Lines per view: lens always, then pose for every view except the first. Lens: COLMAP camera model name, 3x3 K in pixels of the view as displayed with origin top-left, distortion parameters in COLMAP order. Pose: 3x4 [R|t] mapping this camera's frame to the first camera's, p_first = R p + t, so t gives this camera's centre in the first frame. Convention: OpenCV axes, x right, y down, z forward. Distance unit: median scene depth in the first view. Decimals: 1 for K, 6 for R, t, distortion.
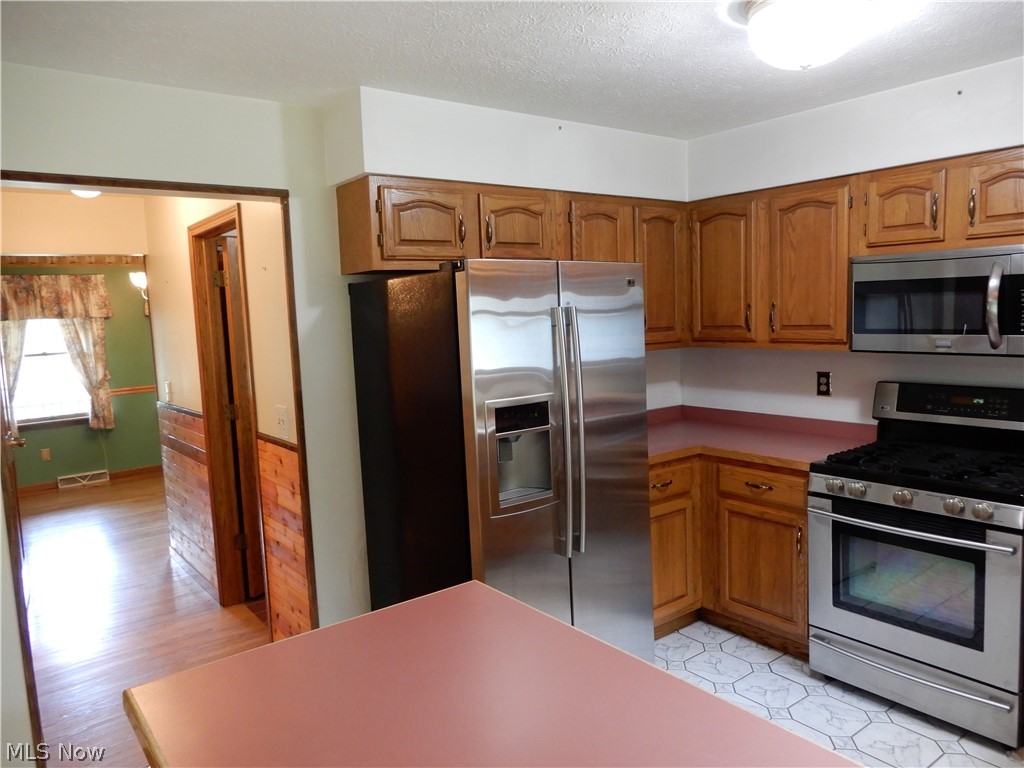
lens RADIAL K [[726.4, 0, 512.0], [0, 726.4, 384.0], [0, 0, 1]] dist [0.004699, -0.000113]
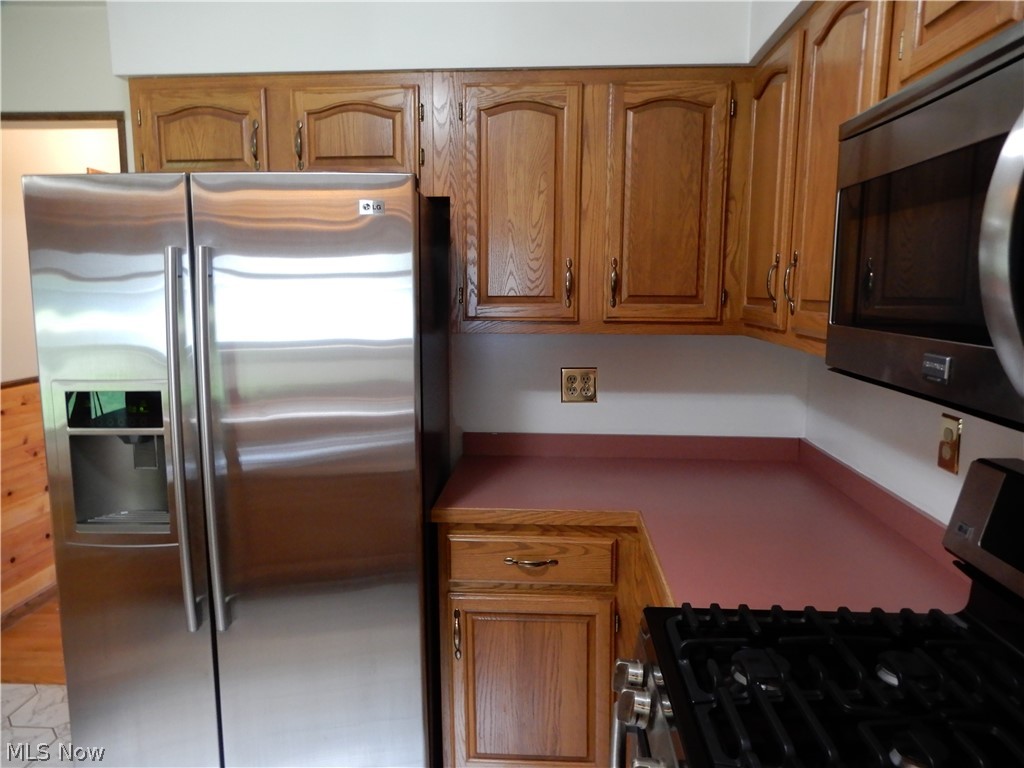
lens RADIAL K [[726.4, 0, 512.0], [0, 726.4, 384.0], [0, 0, 1]] dist [0.004699, -0.000113]
pose [[0.751029, 0.128165, -0.647711, 0.562867], [-0.095854, 0.991751, 0.085097, -0.052948], [0.653275, -0.001824, 0.757119, 0.555588]]
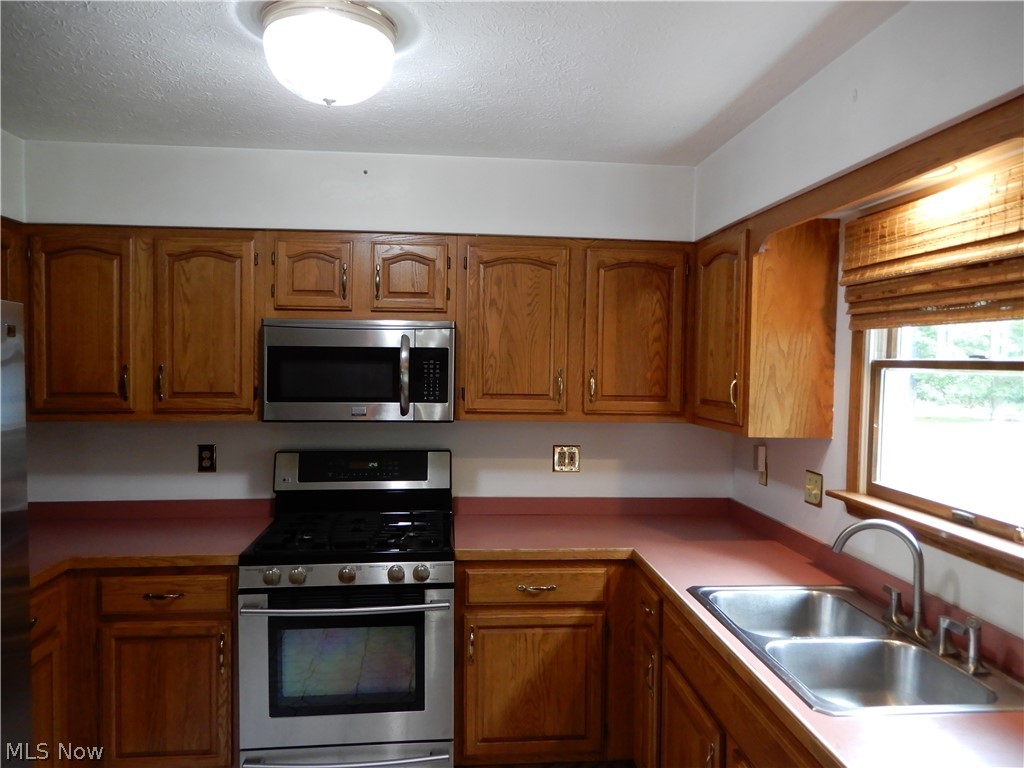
lens RADIAL K [[714.9, 0, 512.0], [0, 714.9, 384.0], [0, 0, 1]] dist [0.001138, 0.003714]
pose [[0.540481, 0.007275, 0.841325, -0.112756], [0.062739, 0.996830, -0.048924, -0.027720], [-0.839014, 0.079226, 0.538311, 0.248979]]
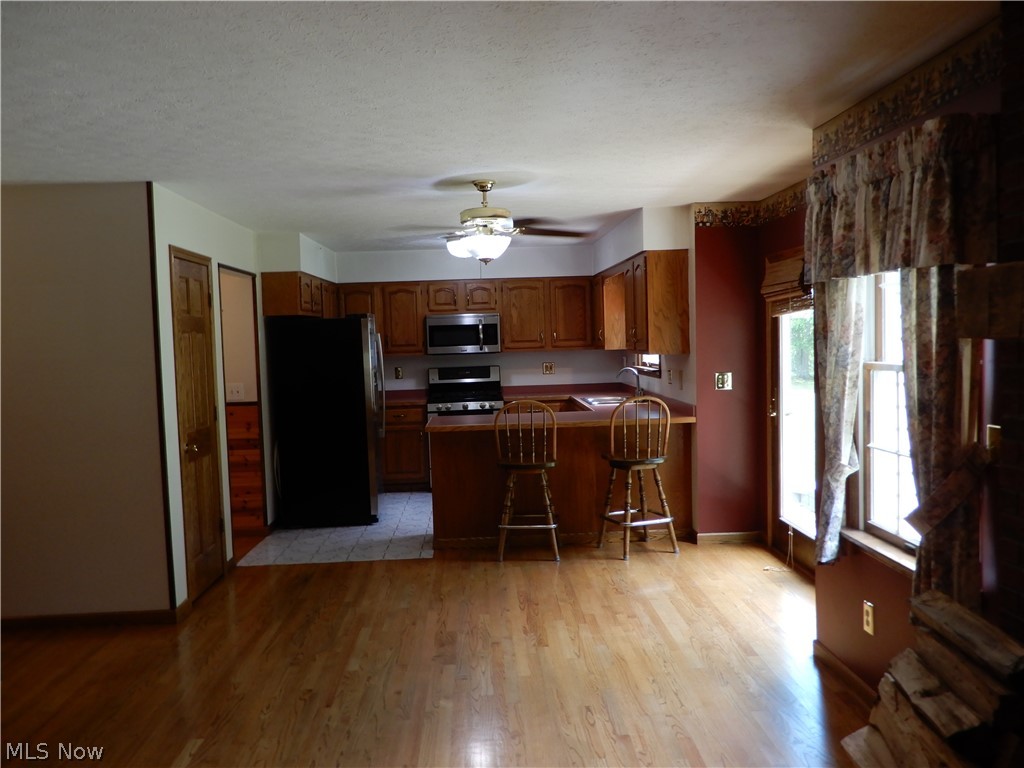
lens RADIAL K [[870.8, 0, 512.0], [0, 870.8, 384.0], [0, 0, 1]] dist [-0.002480, -0.006854]
pose [[0.580198, -0.036257, 0.813668, -1.625376], [0.103421, 0.994202, -0.029445, 0.155721], [-0.807883, 0.101234, 0.580584, -0.825615]]
